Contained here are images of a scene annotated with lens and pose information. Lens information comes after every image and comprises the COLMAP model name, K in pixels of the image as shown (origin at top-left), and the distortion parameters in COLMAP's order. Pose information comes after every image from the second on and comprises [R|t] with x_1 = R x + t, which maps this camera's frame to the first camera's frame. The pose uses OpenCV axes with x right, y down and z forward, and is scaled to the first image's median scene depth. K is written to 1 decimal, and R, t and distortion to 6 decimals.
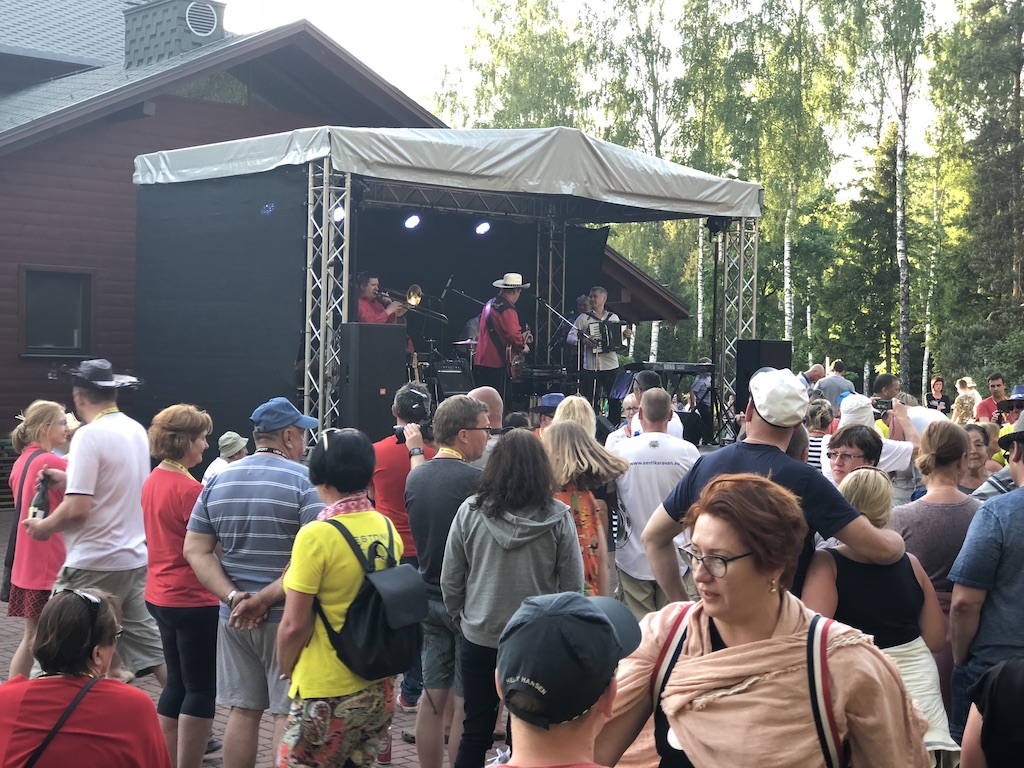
lens RADIAL K [[1817.8, 0, 512.0], [0, 1817.8, 384.0], [0, 0, 1]] dist [-0.008804, 0.216882]
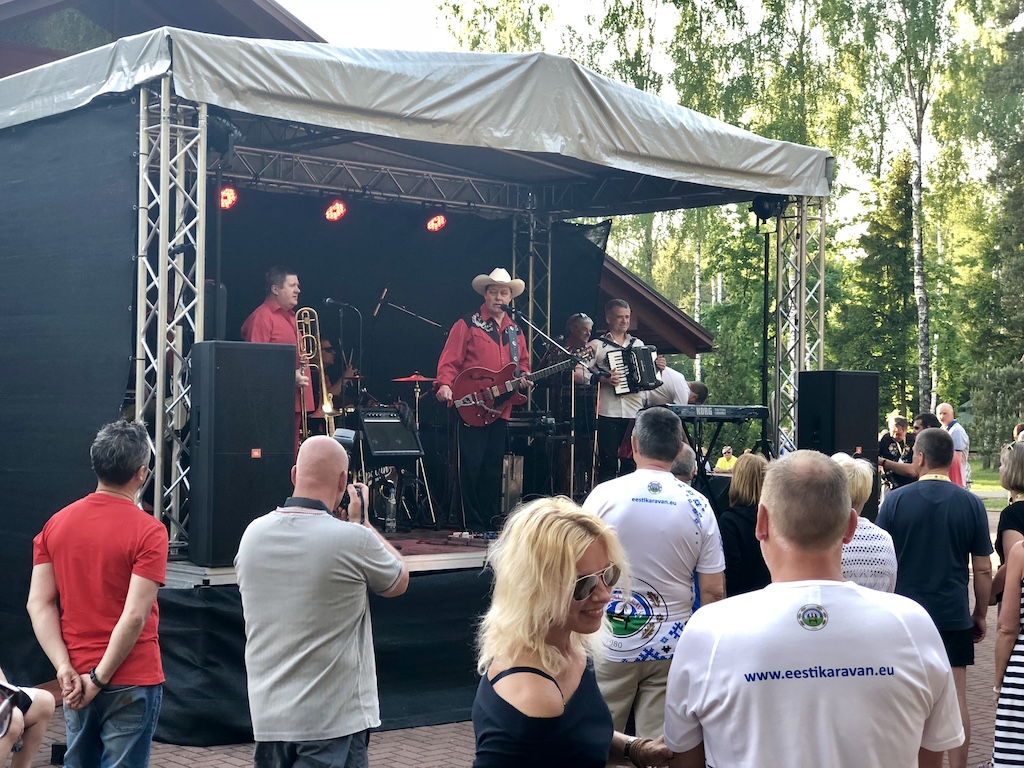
lens RADIAL K [[1817.8, 0, 512.0], [0, 1817.8, 384.0], [0, 0, 1]] dist [-0.008804, 0.216882]
pose [[0.999928, -0.009186, 0.007770, 0.007440], [0.009410, 0.999528, -0.029251, -0.000313], [-0.007497, 0.029322, 0.999542, 0.266440]]
